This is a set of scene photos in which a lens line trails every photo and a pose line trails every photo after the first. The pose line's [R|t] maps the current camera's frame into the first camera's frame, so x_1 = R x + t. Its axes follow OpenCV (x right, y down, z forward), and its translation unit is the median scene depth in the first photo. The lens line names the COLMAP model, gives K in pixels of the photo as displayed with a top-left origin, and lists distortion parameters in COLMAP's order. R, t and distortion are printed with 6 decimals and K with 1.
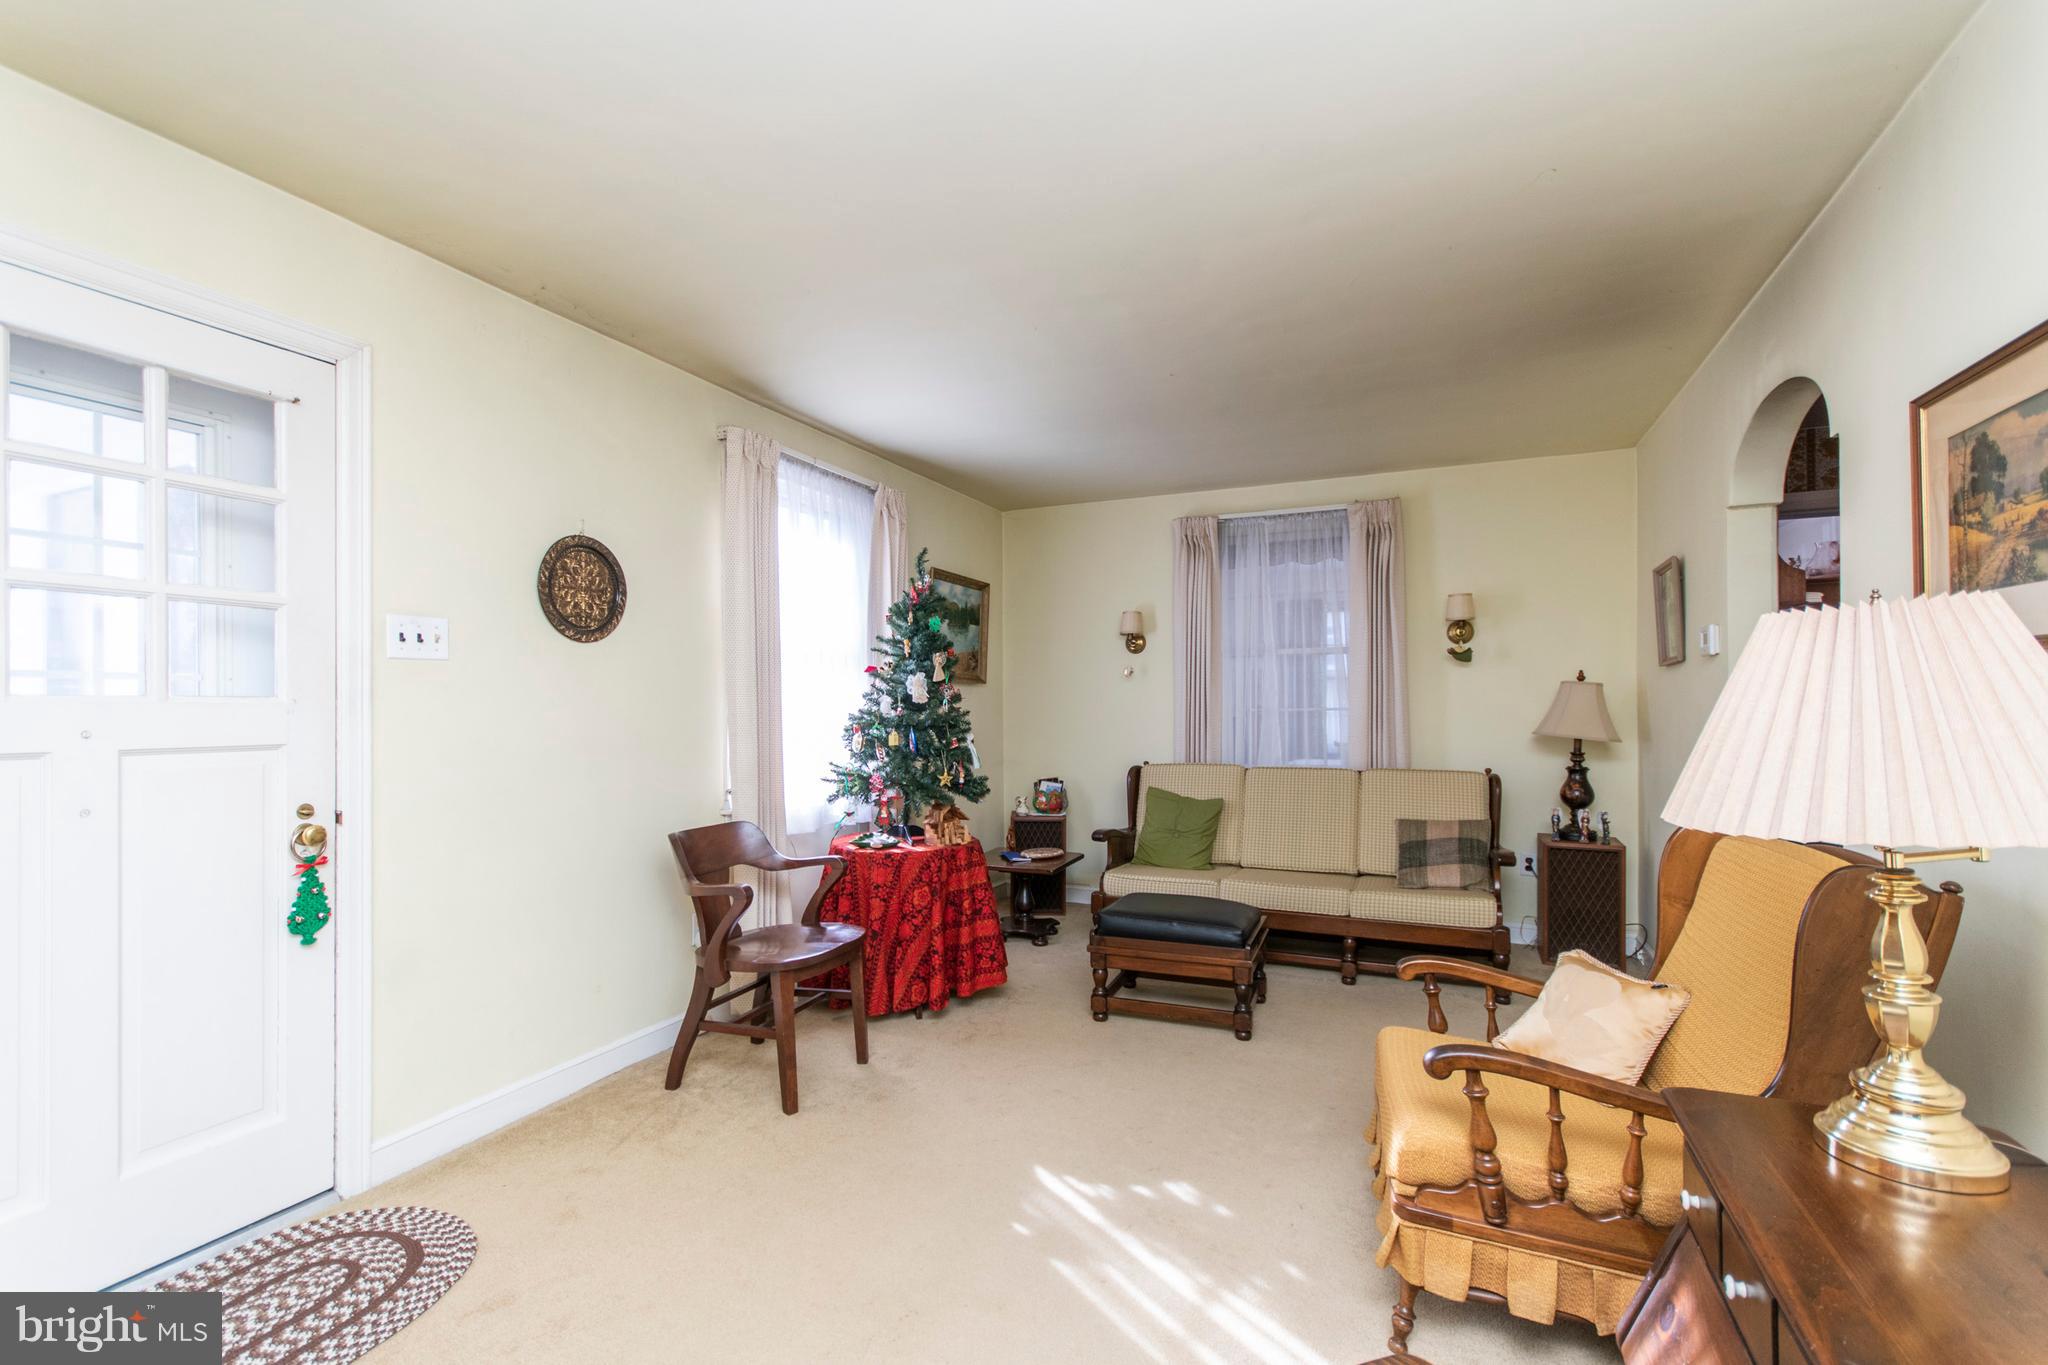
lens RADIAL K [[895.4, 0, 1011.6], [0, 895.4, 703.2], [0, 0, 1]] dist [0.003082, -0.000686]
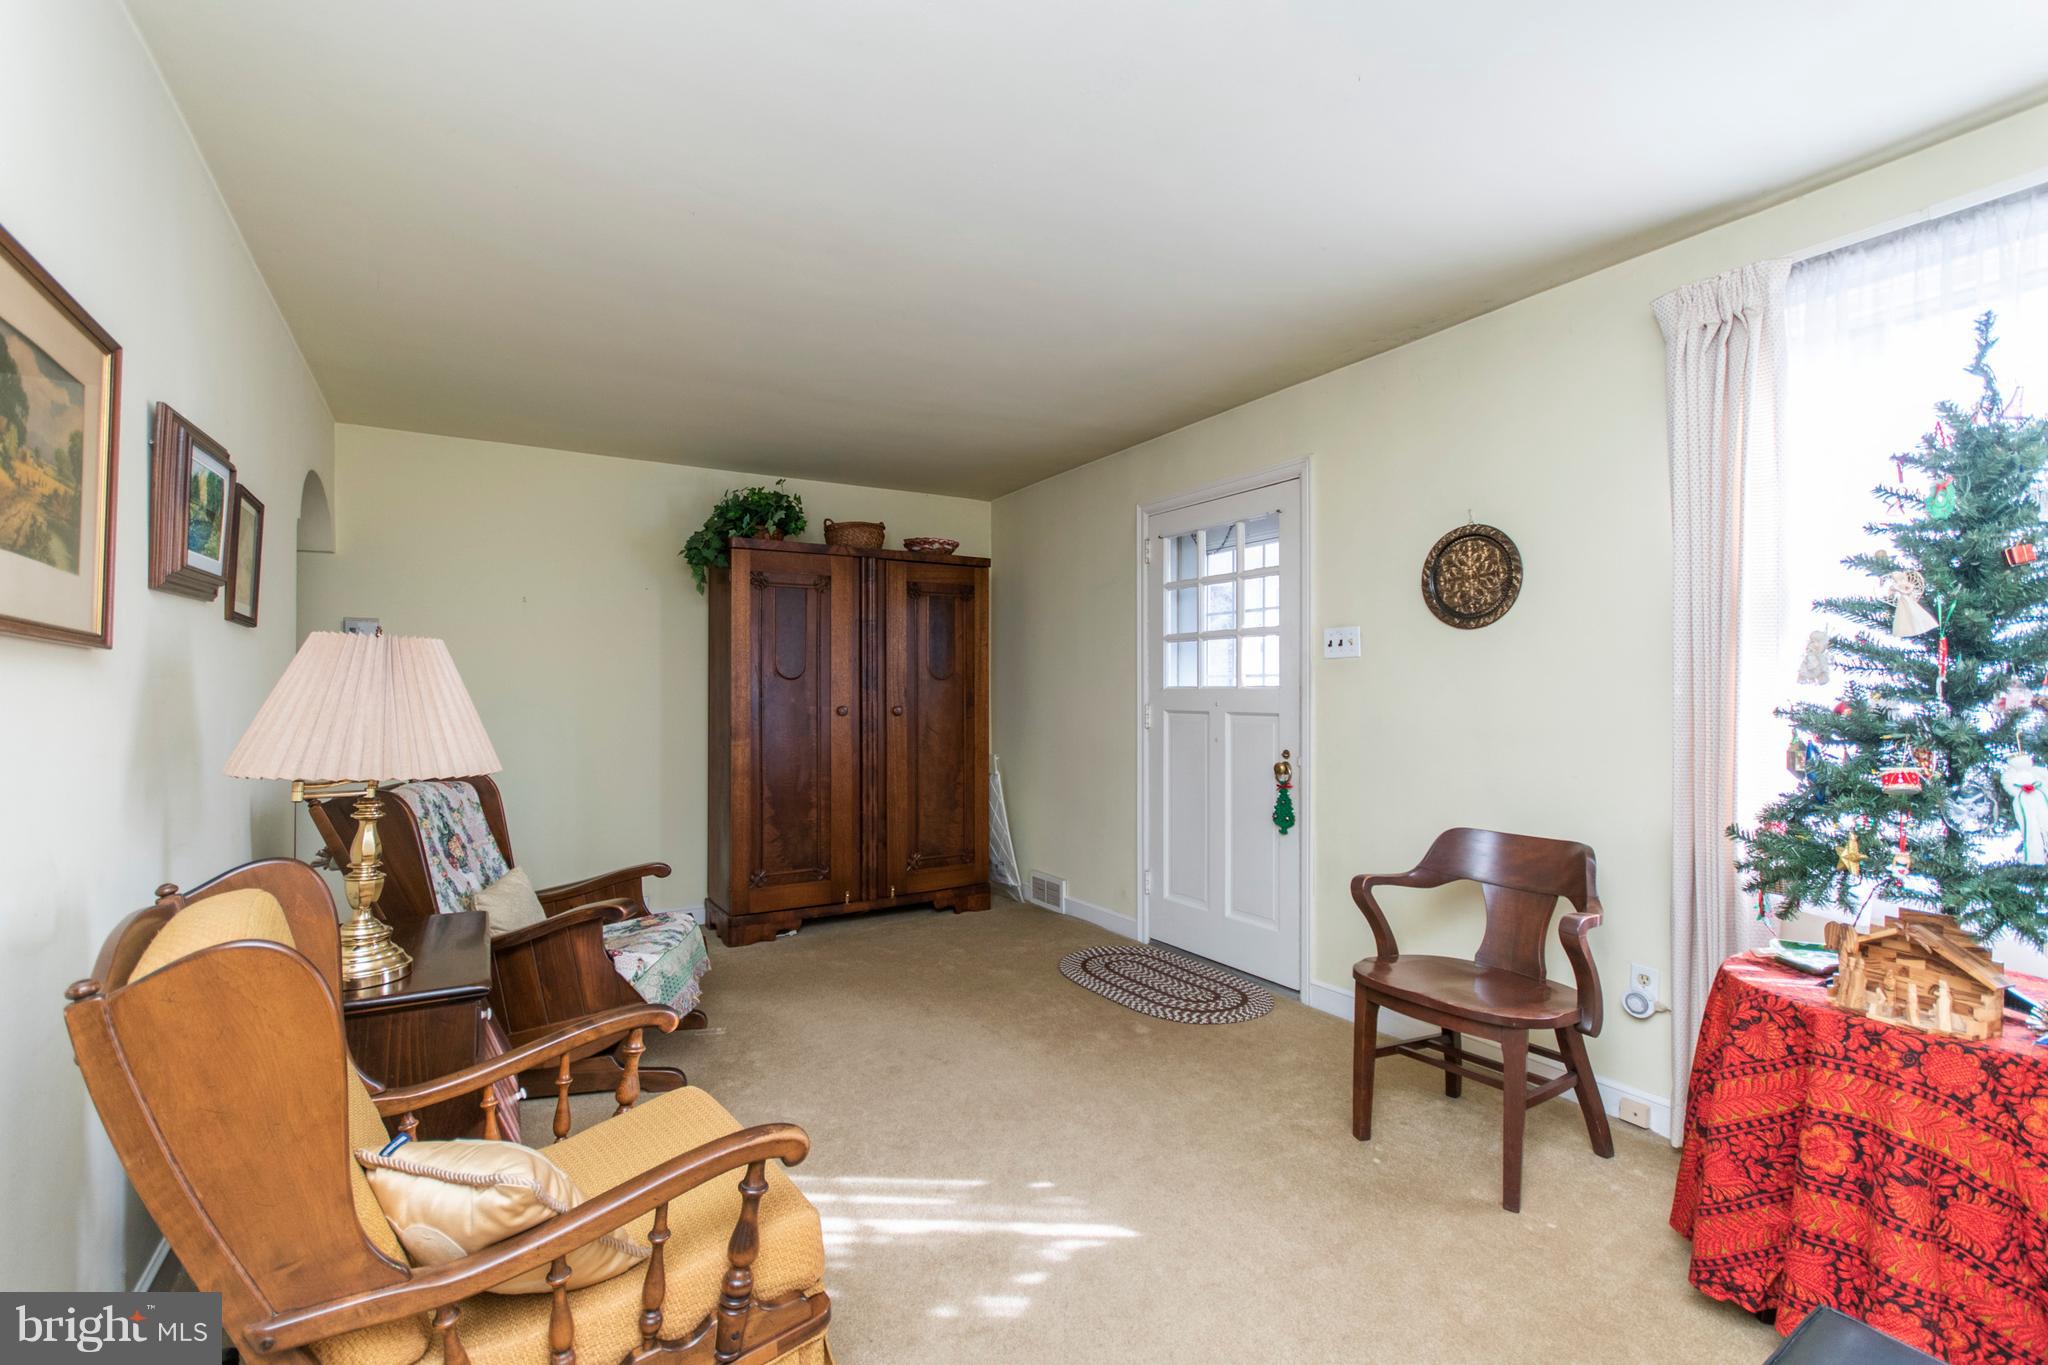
lens RADIAL K [[895.4, 0, 1017.4], [0, 895.4, 678.0], [0, 0, 1]] dist [0.003082, -0.000686]
pose [[-0.553096, -0.004995, -0.833102, 0.853716], [0.010273, 0.999865, -0.012815, -0.005294], [0.833054, -0.015646, -0.552970, 1.460559]]
